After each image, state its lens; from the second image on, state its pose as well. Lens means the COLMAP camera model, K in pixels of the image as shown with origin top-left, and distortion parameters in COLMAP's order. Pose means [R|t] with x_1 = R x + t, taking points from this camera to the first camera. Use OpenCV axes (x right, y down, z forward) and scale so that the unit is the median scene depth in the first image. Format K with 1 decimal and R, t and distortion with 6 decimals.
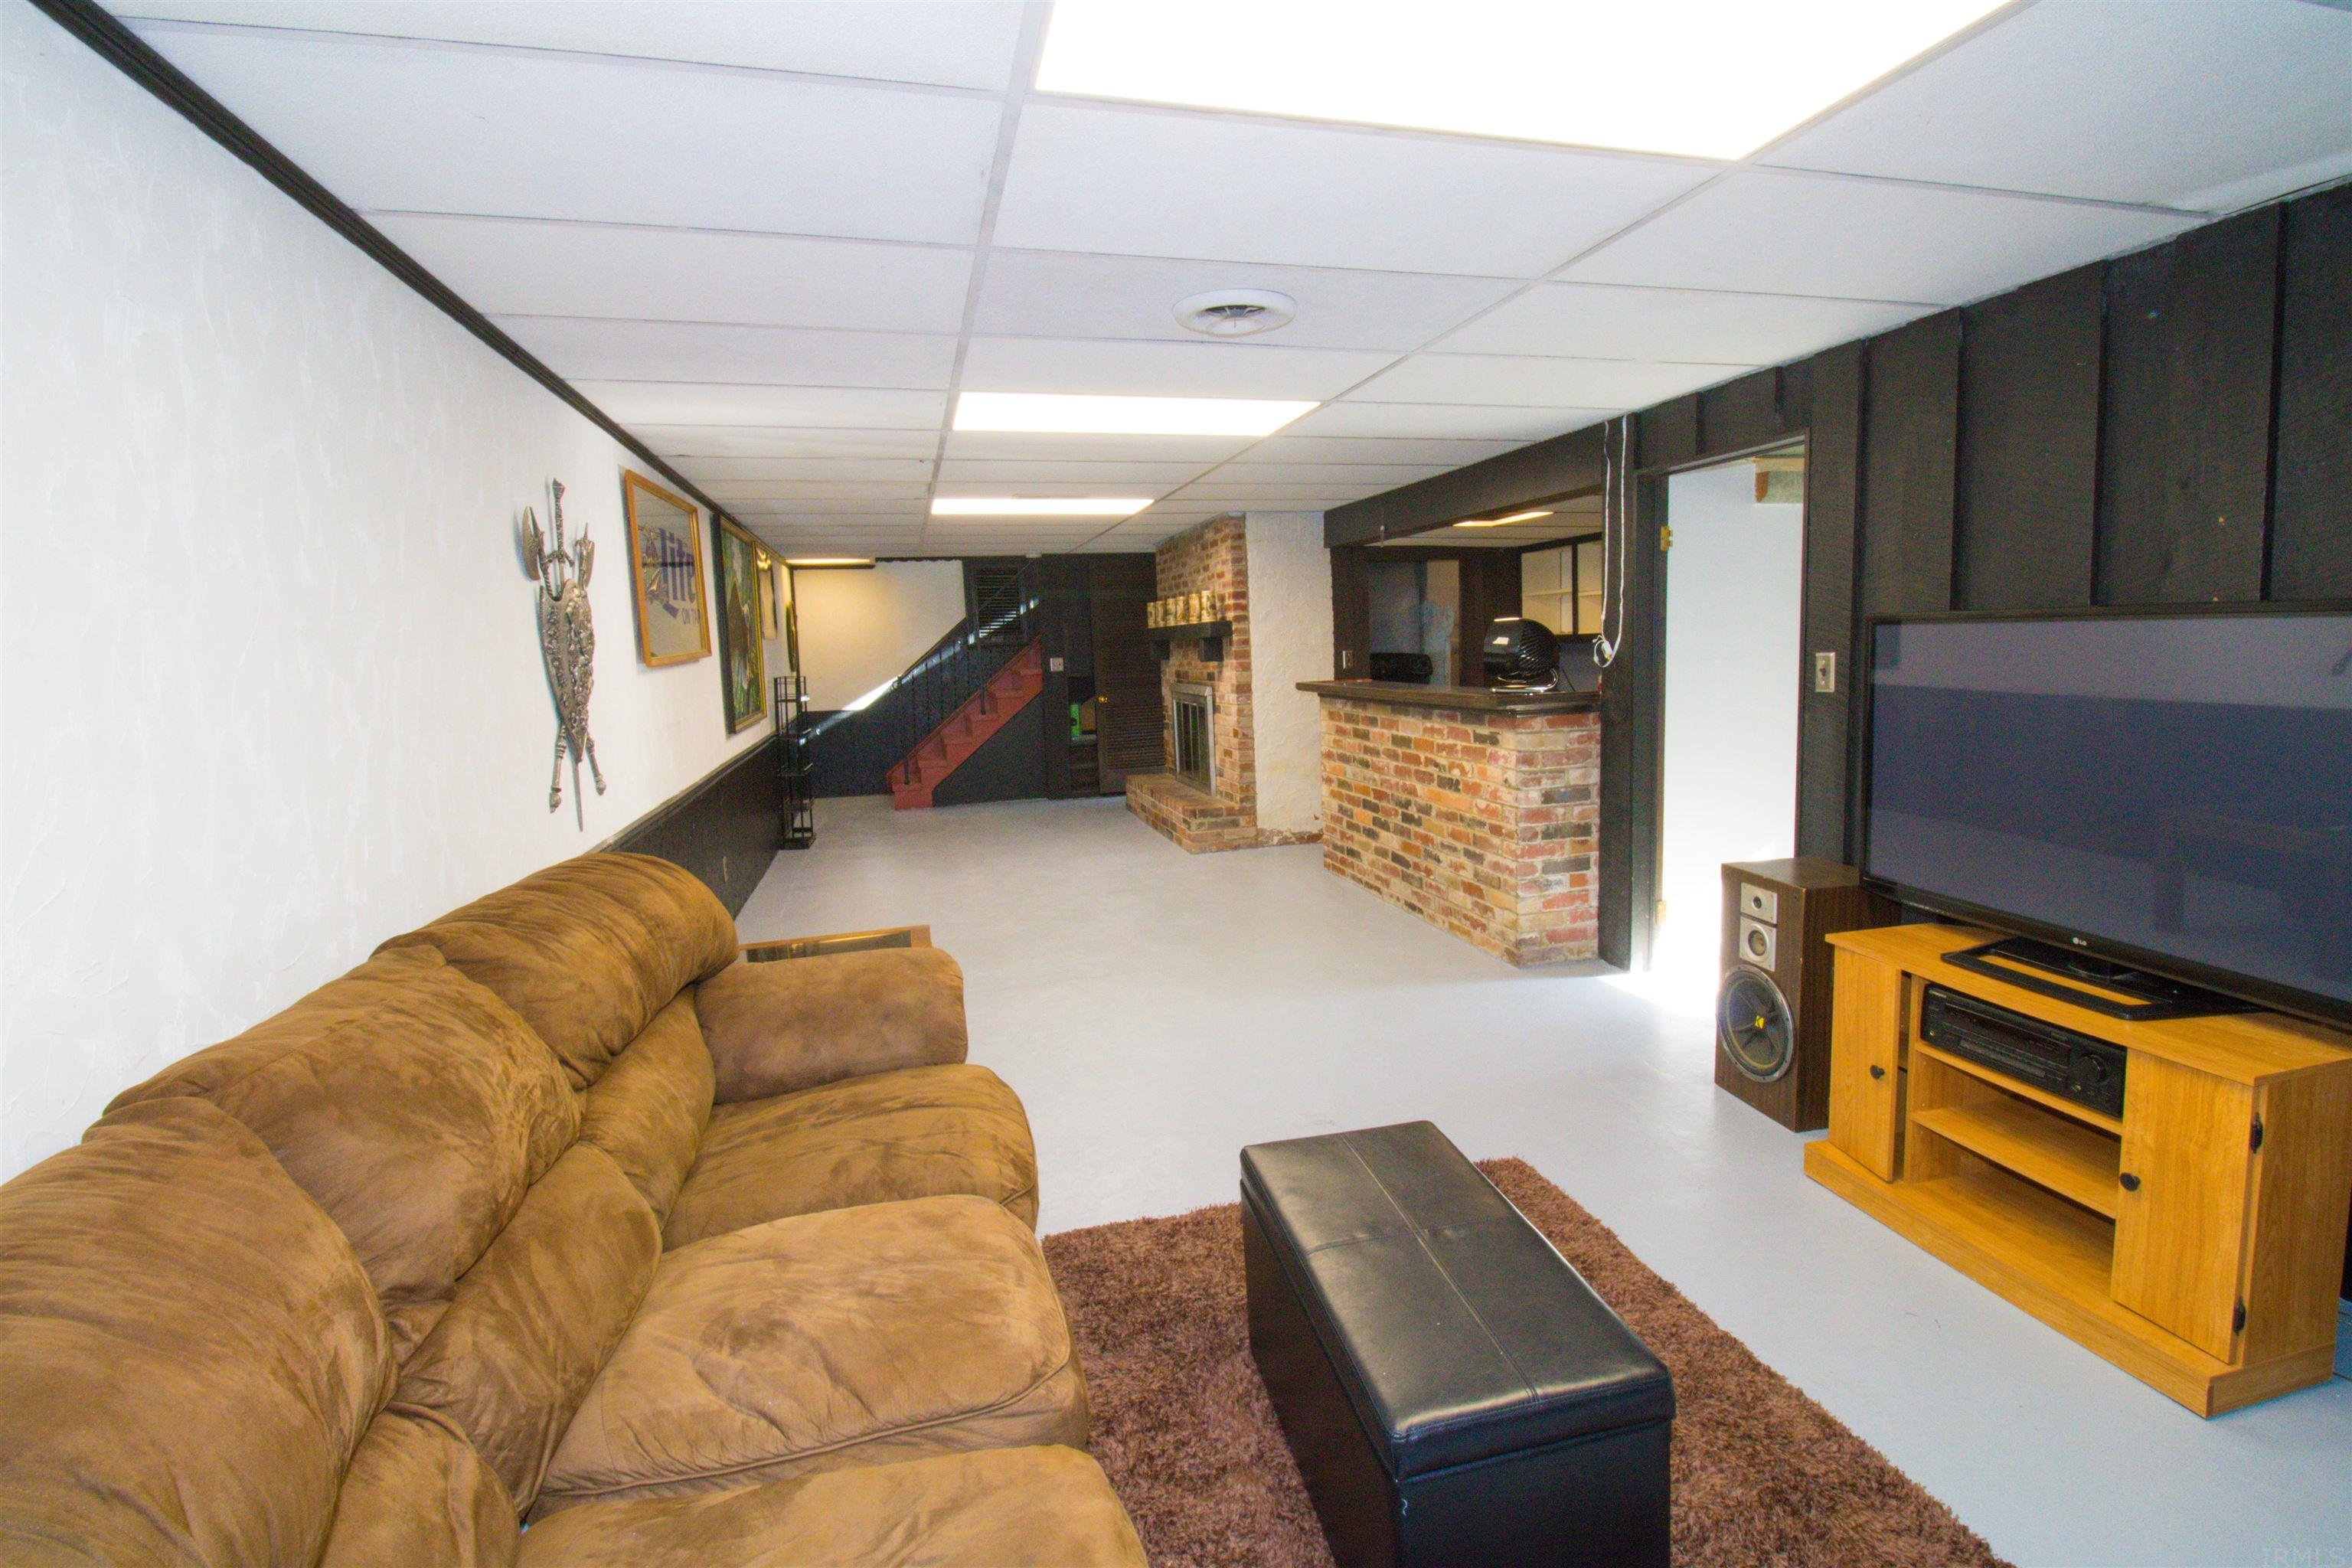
lens RADIAL K [[1090.4, 0, 1181.8], [0, 1090.4, 774.5], [0, 0, 1]] dist [-0.001616, -0.000465]
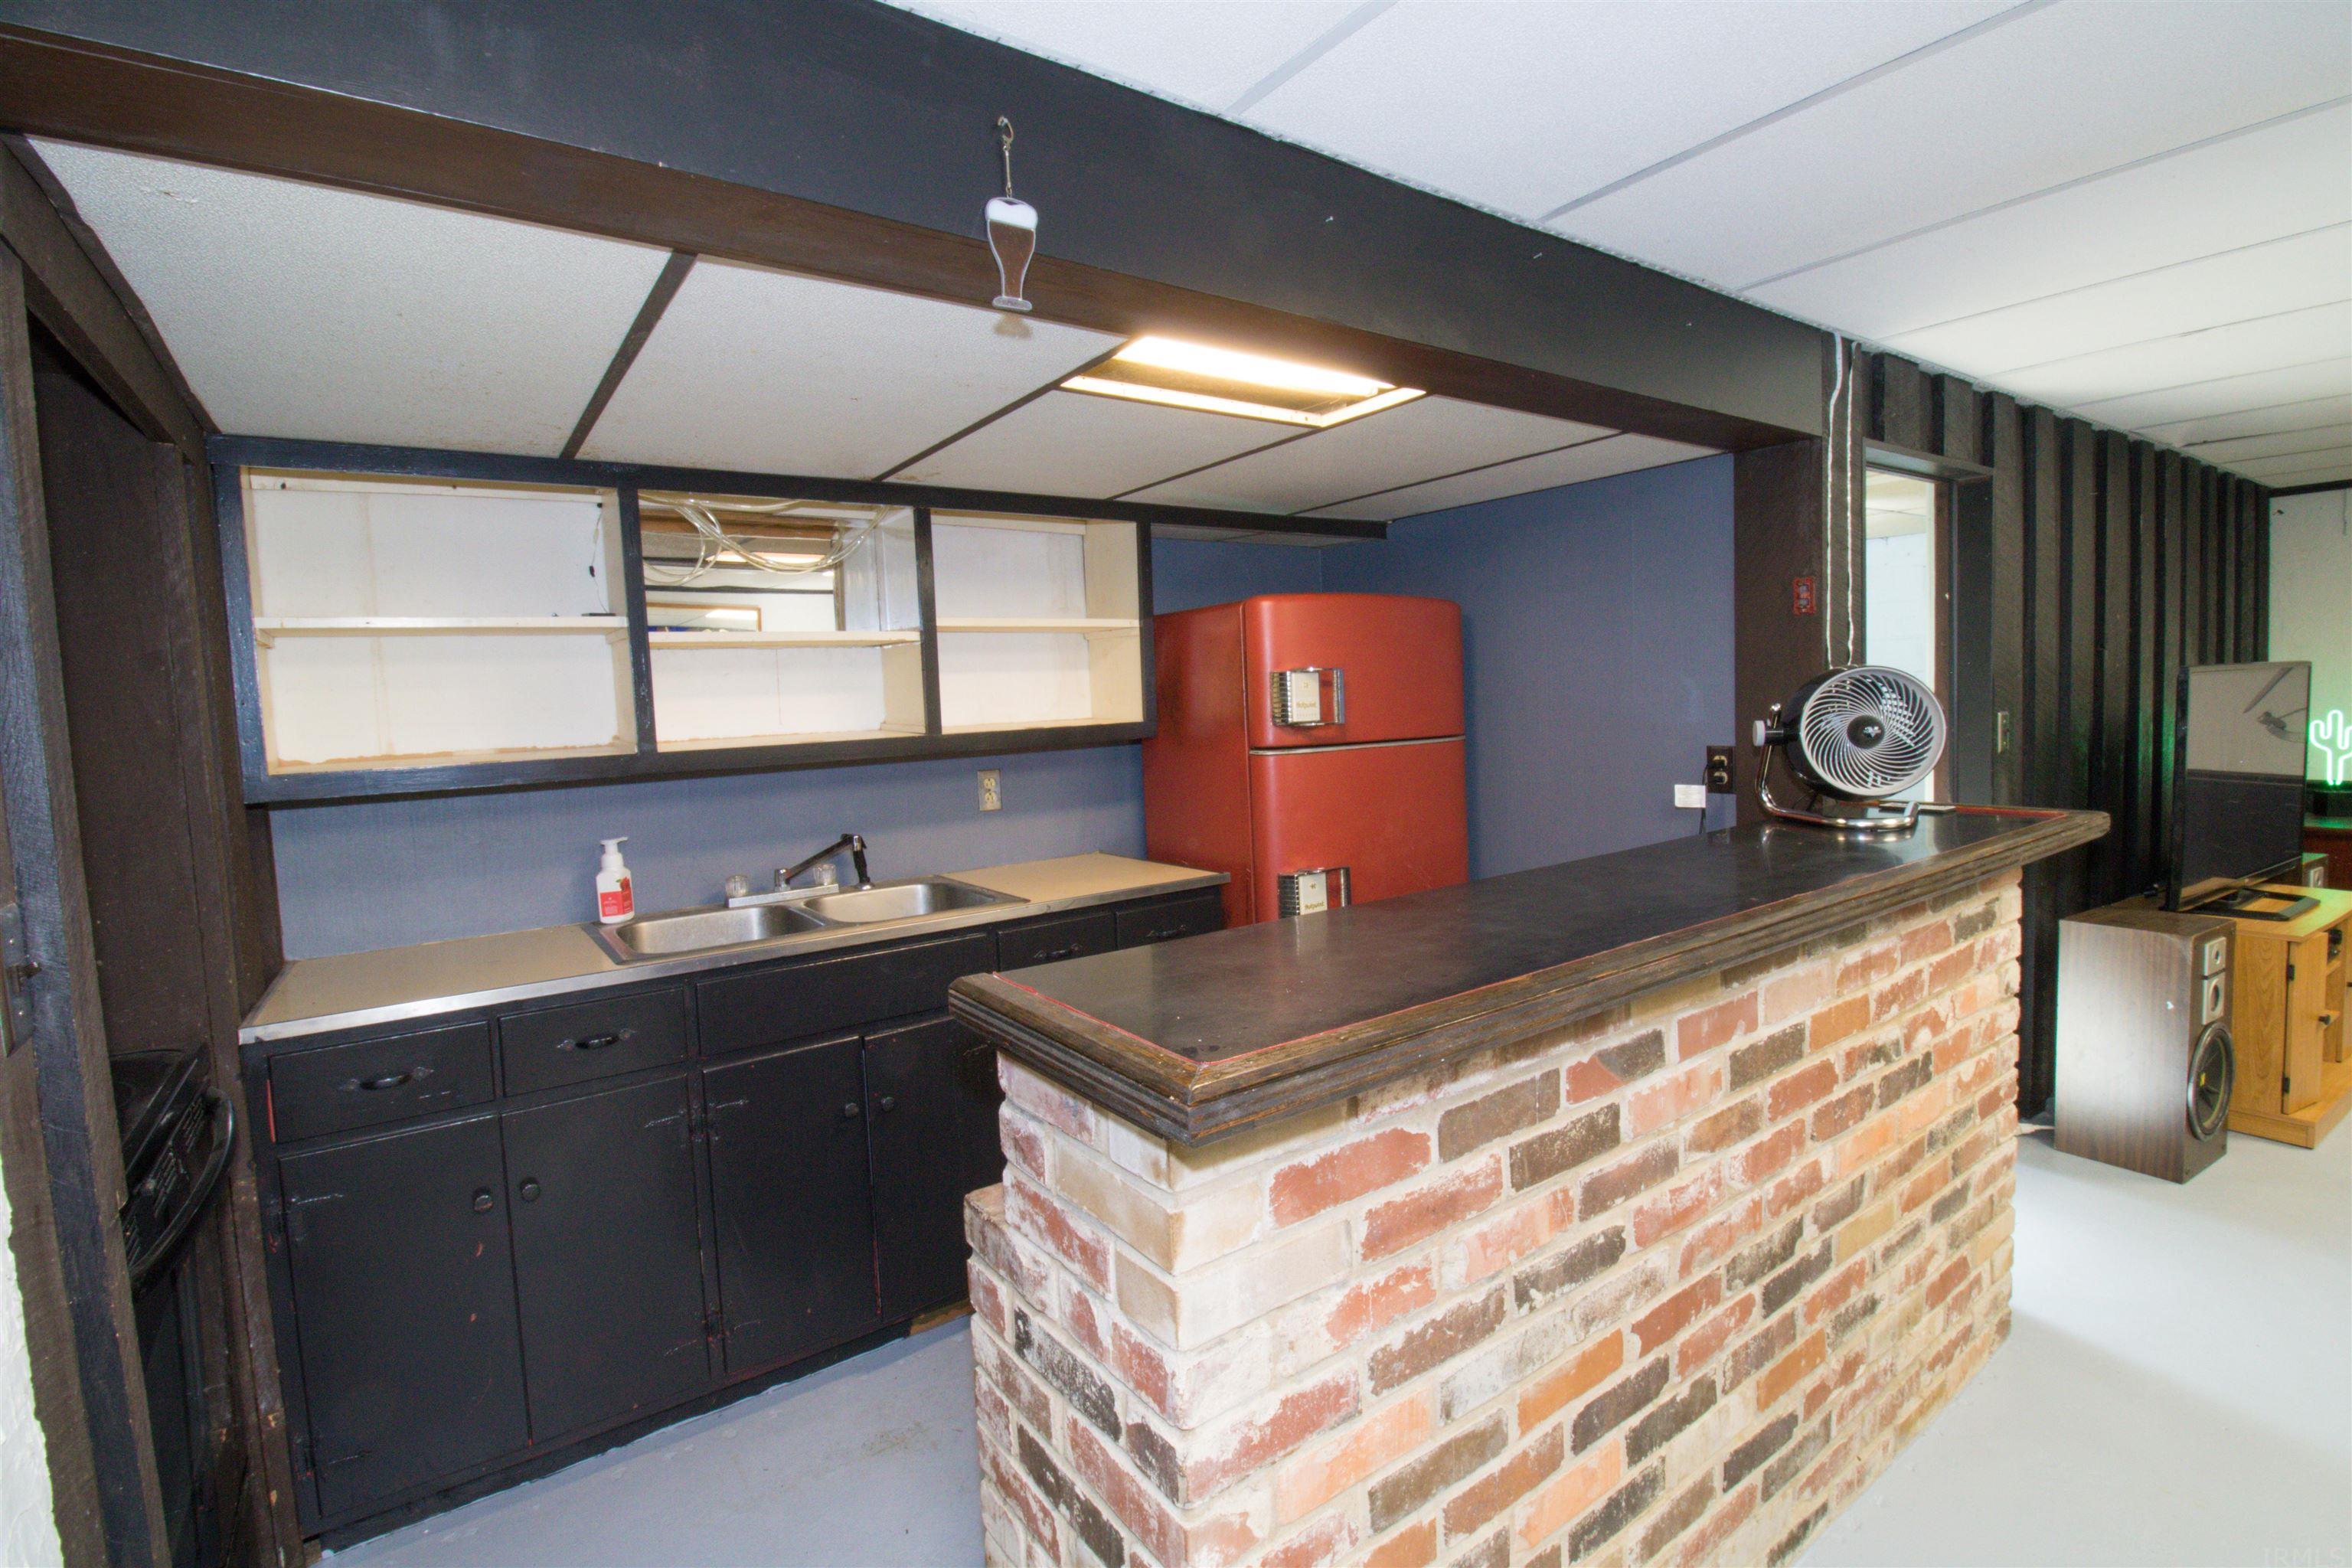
lens RADIAL K [[1090.4, 0, 1179.7], [0, 1090.4, 775.4], [0, 0, 1]] dist [-0.001616, -0.000465]
pose [[-0.361152, -0.021825, 0.932252, -0.019701], [0.164925, 0.982471, 0.086892, -0.168249], [-0.917807, 0.185132, -0.351222, 1.308637]]
